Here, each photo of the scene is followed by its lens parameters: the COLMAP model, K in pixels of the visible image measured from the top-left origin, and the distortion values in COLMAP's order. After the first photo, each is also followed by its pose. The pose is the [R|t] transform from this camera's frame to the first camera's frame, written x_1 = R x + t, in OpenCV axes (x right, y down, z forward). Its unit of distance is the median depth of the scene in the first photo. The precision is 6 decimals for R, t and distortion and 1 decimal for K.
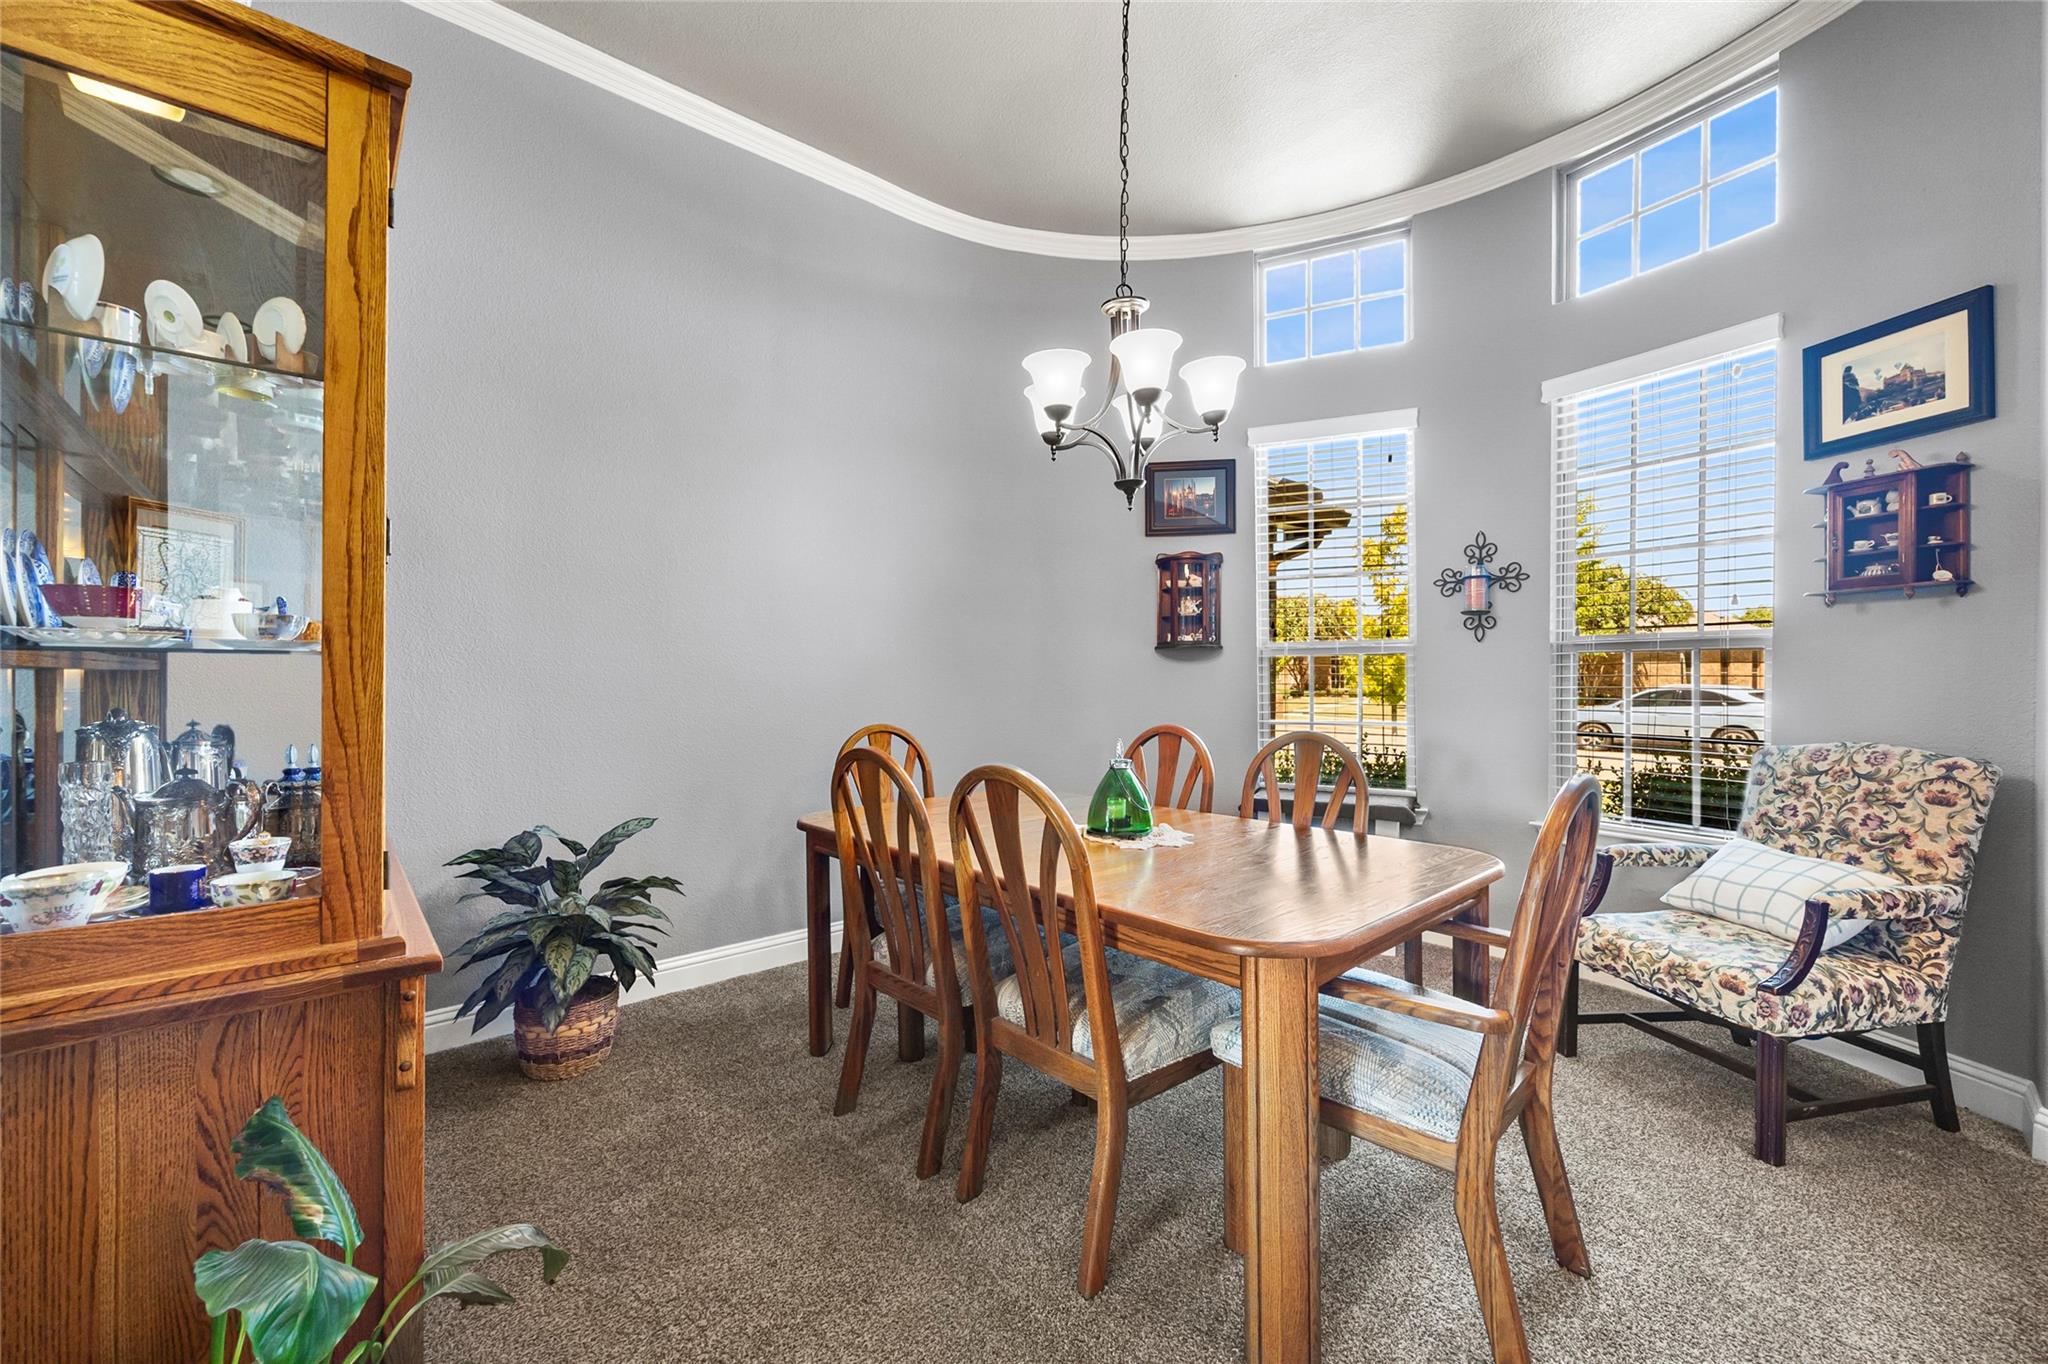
lens RADIAL K [[810.2, 0, 1027.2], [0, 810.2, 683.3], [0, 0, 1]] dist [-0.005321, -0.000503]
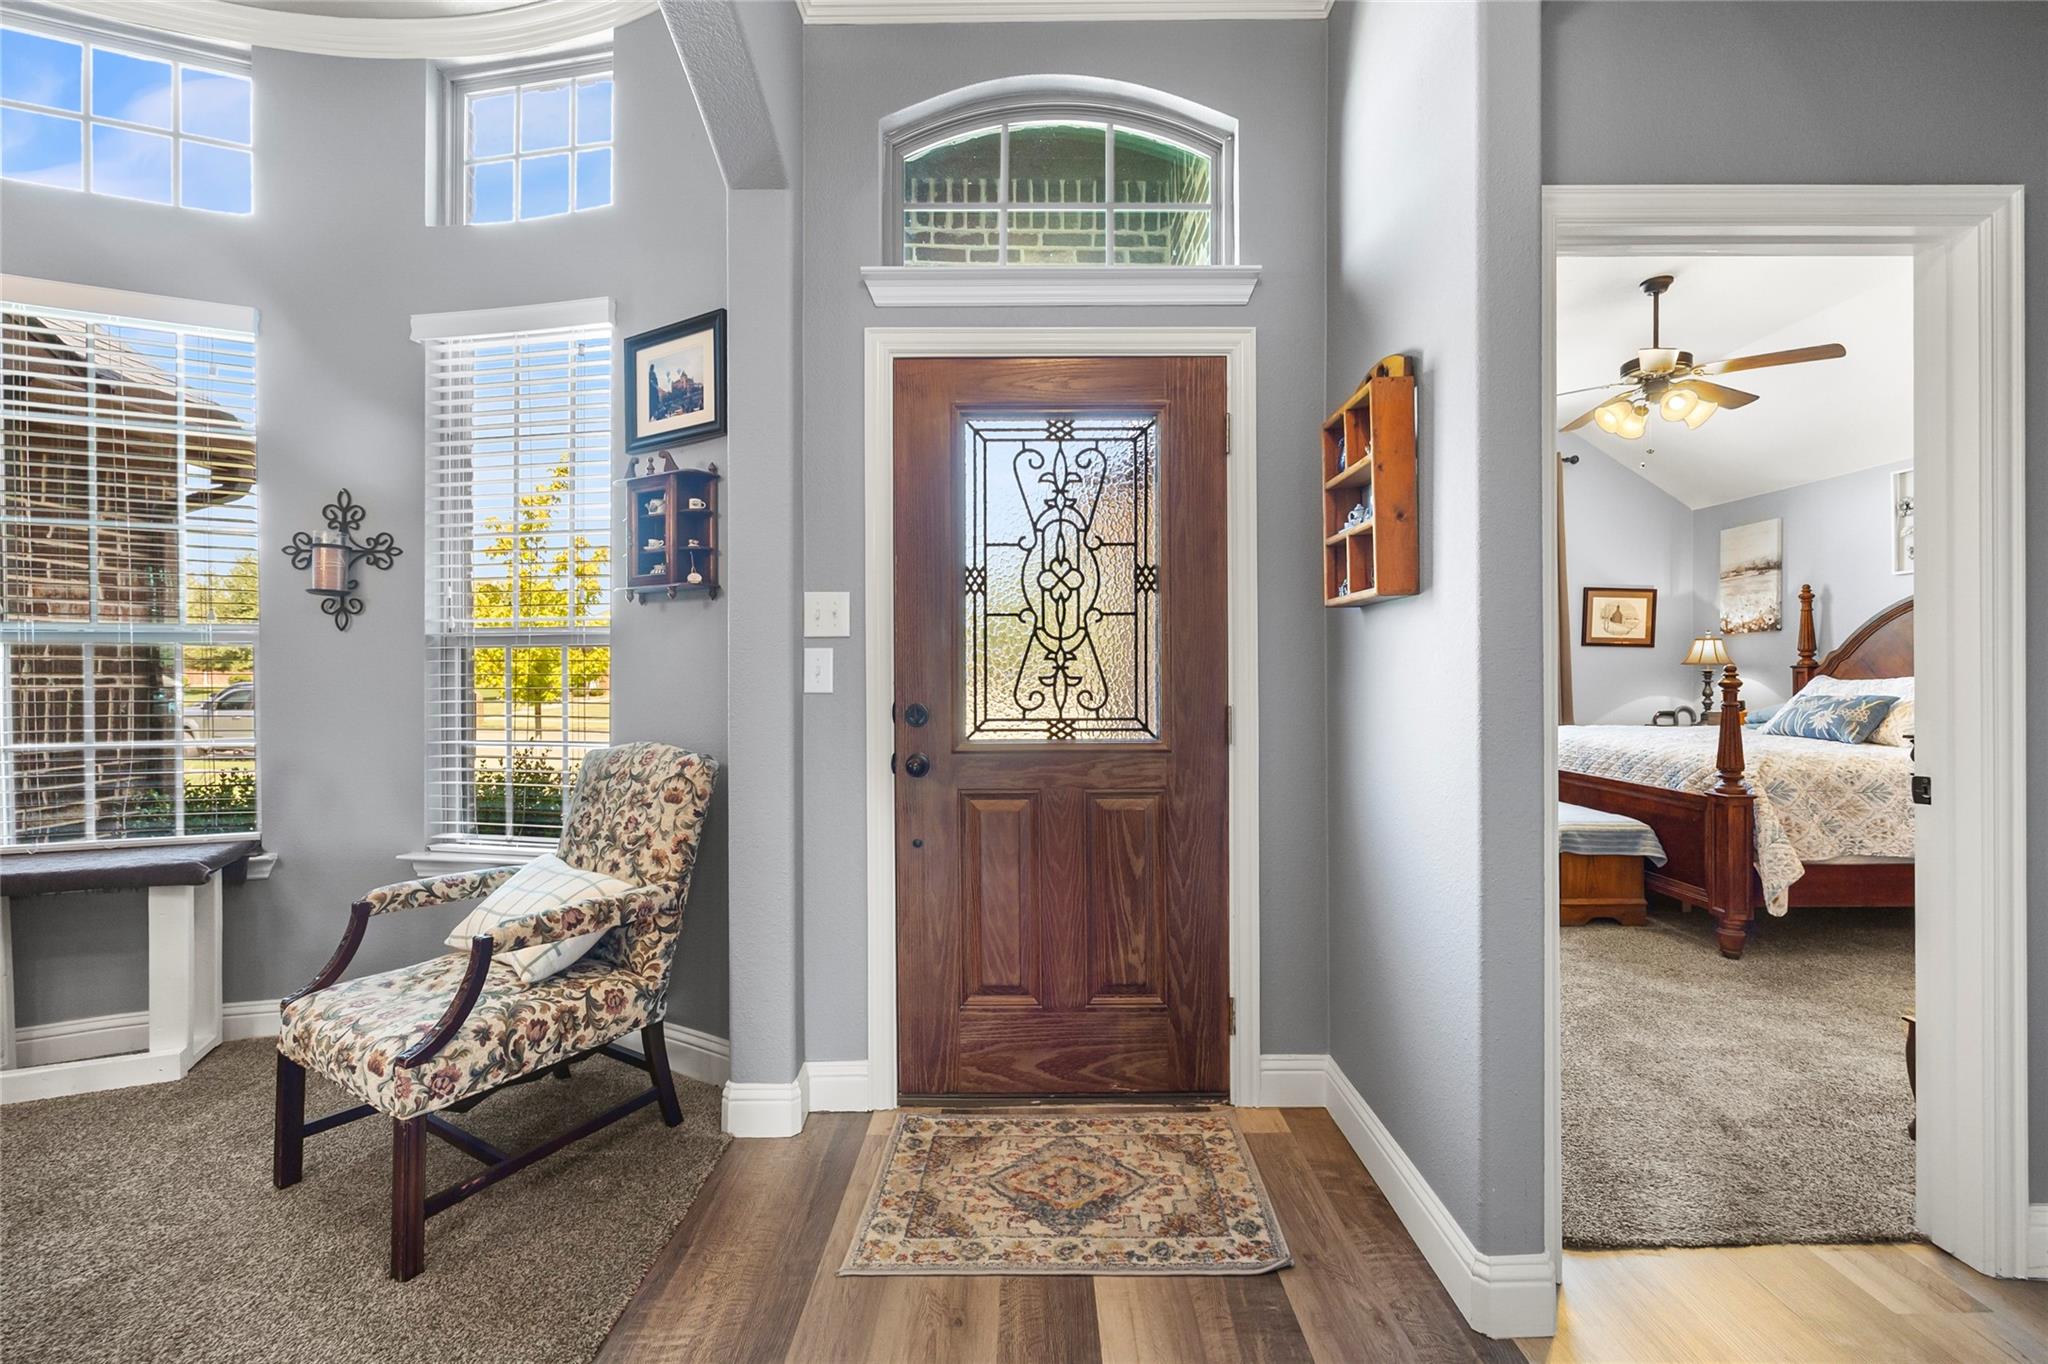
lens RADIAL K [[820.3, 0, 1028.4], [0, 820.3, 675.1], [0, 0, 1]] dist [-0.004062, -0.000345]
pose [[0.650590, -0.000775, 0.759429, 0.618606], [0.006812, 0.999965, -0.004815, -0.000938], [-0.759399, 0.008306, 0.650572, -0.013534]]
